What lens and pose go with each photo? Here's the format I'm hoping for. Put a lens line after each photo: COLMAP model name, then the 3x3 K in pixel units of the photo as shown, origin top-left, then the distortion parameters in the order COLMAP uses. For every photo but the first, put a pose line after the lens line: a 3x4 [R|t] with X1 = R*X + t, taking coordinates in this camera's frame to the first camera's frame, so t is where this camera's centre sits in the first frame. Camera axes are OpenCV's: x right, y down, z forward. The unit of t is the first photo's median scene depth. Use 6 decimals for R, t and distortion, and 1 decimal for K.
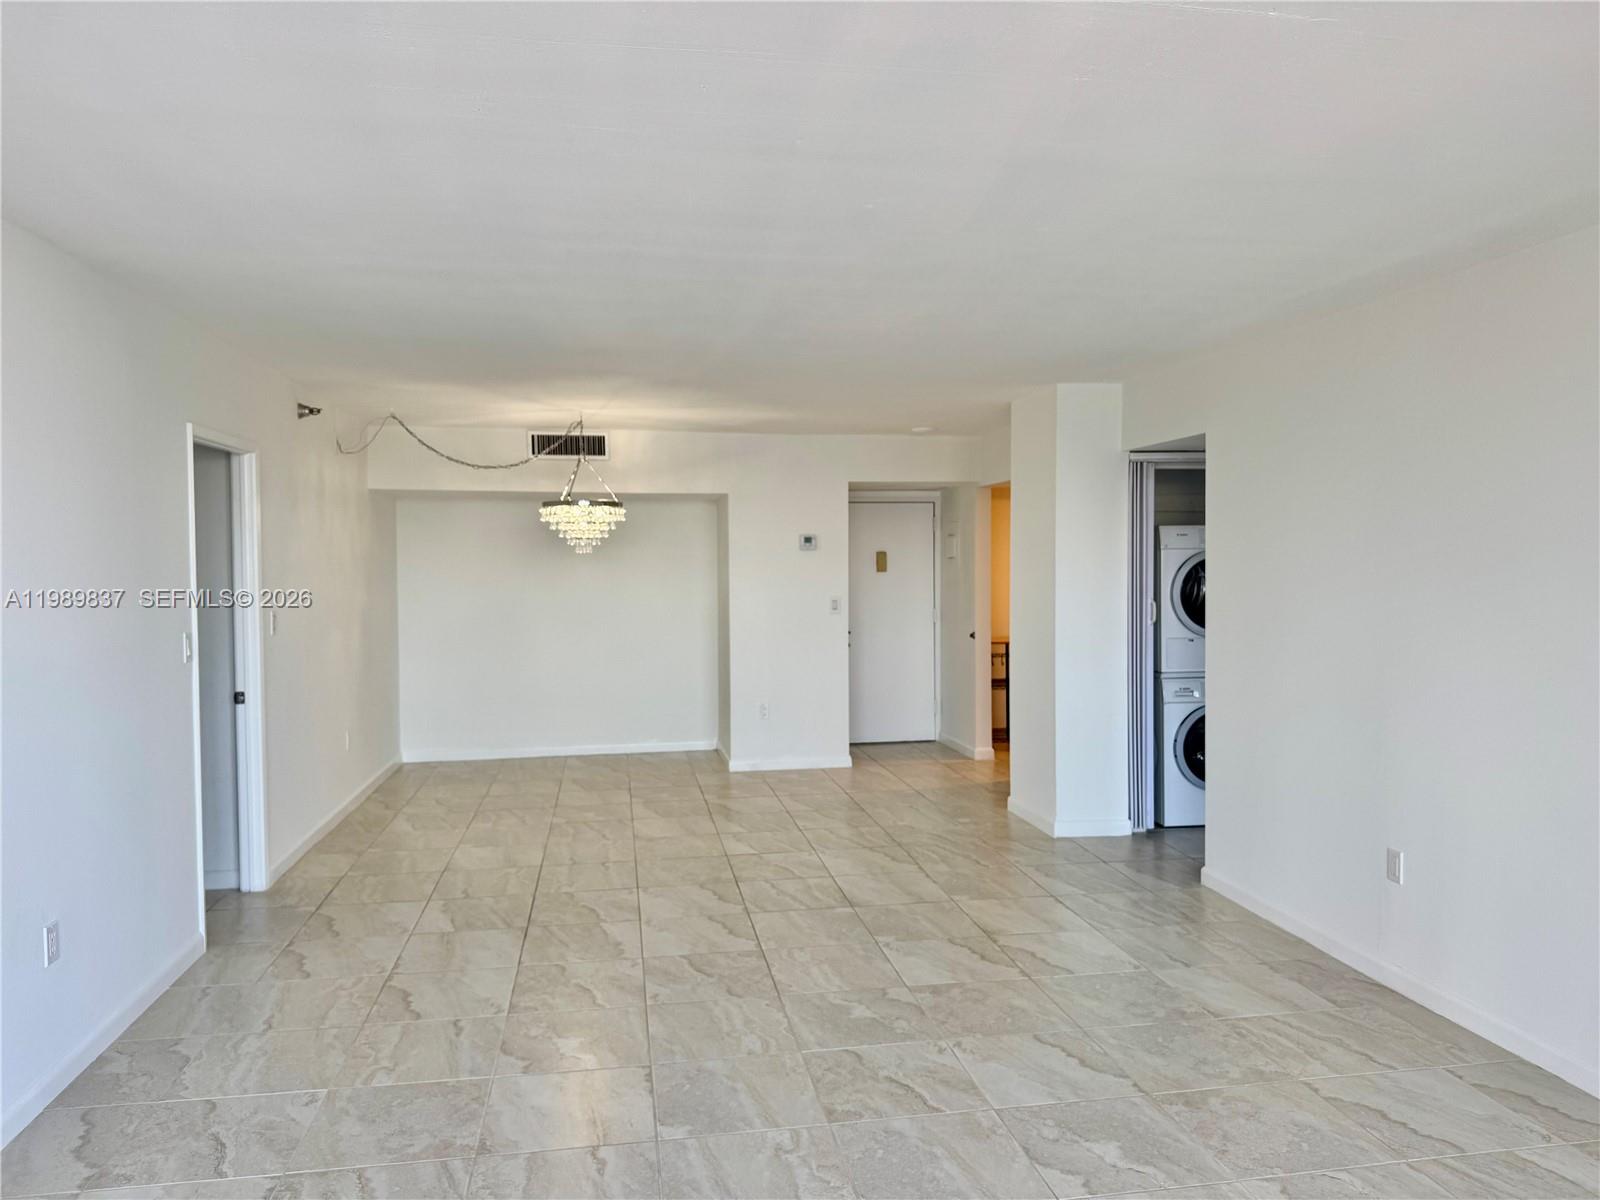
lens RADIAL K [[1118.9, 0, 791.8], [0, 1118.9, 605.3], [0, 0, 1]] dist [0.042453, -0.052685]
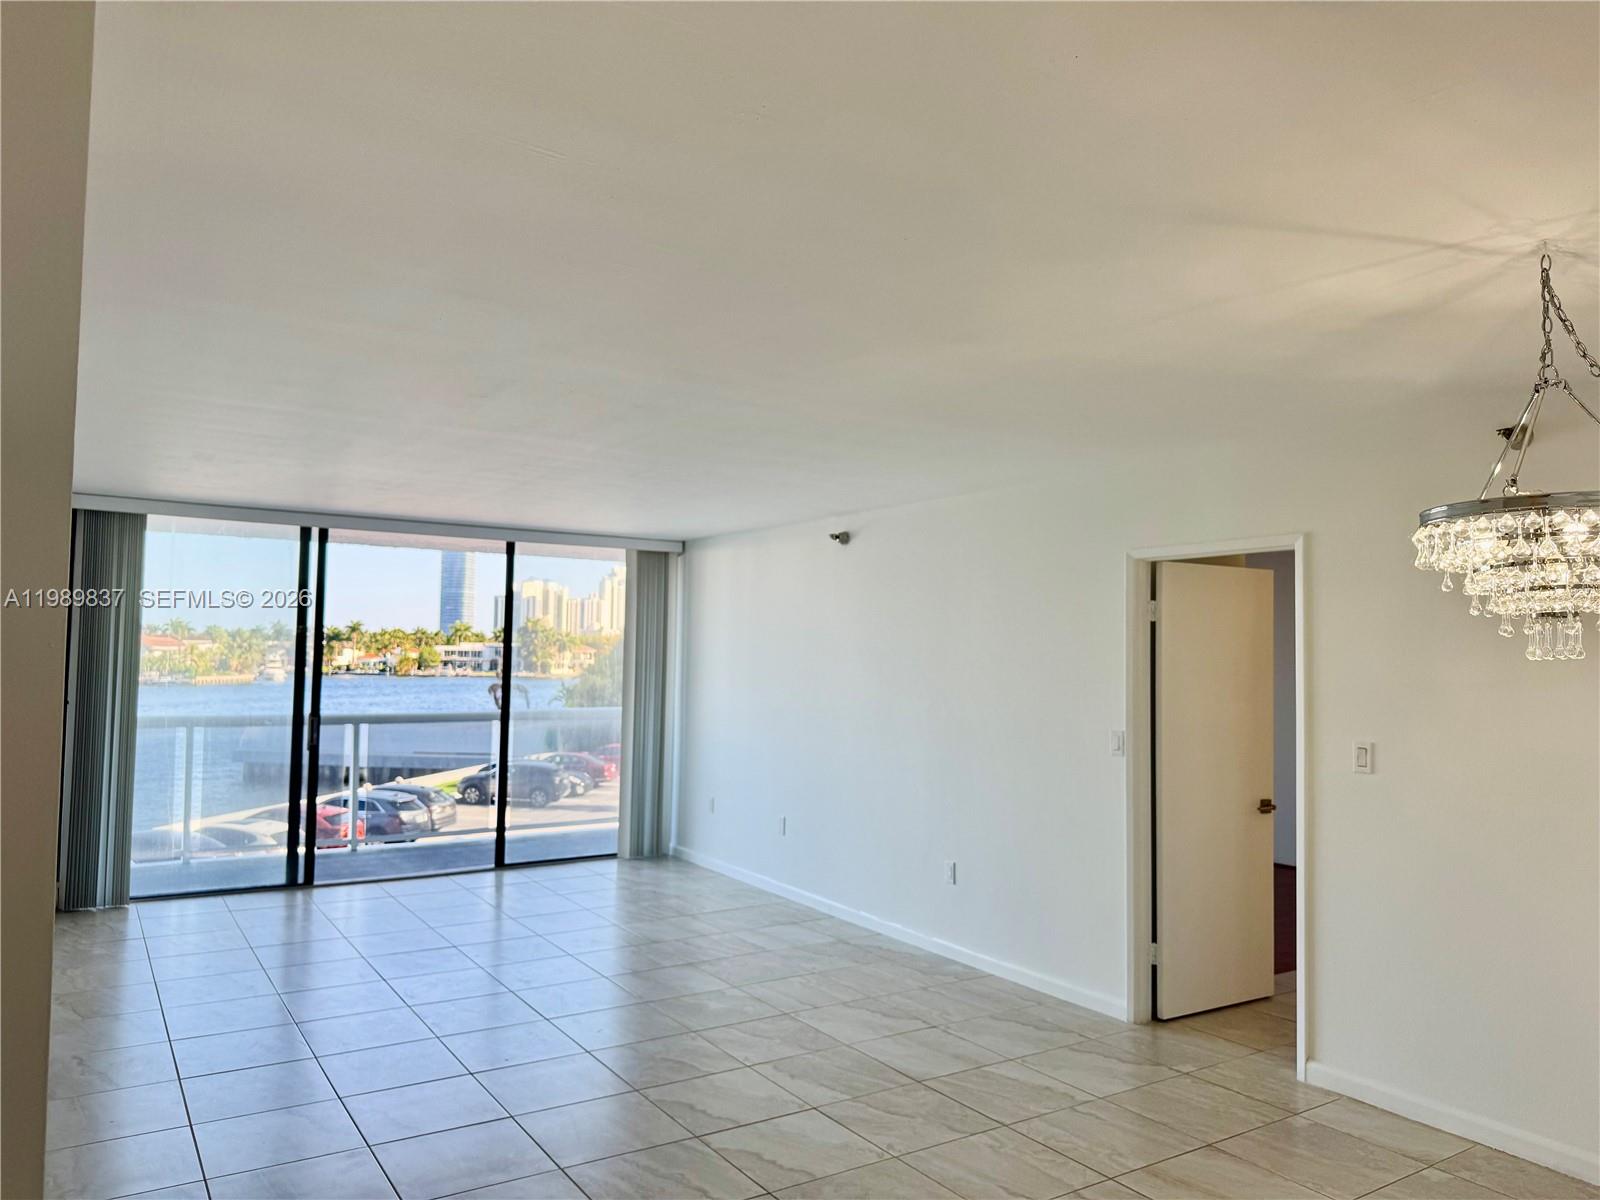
lens RADIAL K [[1118.9, 0, 791.8], [0, 1118.9, 605.3], [0, 0, 1]] dist [0.042453, -0.052685]
pose [[-0.920775, -0.035910, -0.388439, 0.212648], [-0.032441, 0.999354, -0.015486, -0.068356], [0.388744, -0.001658, -0.921344, 1.796723]]
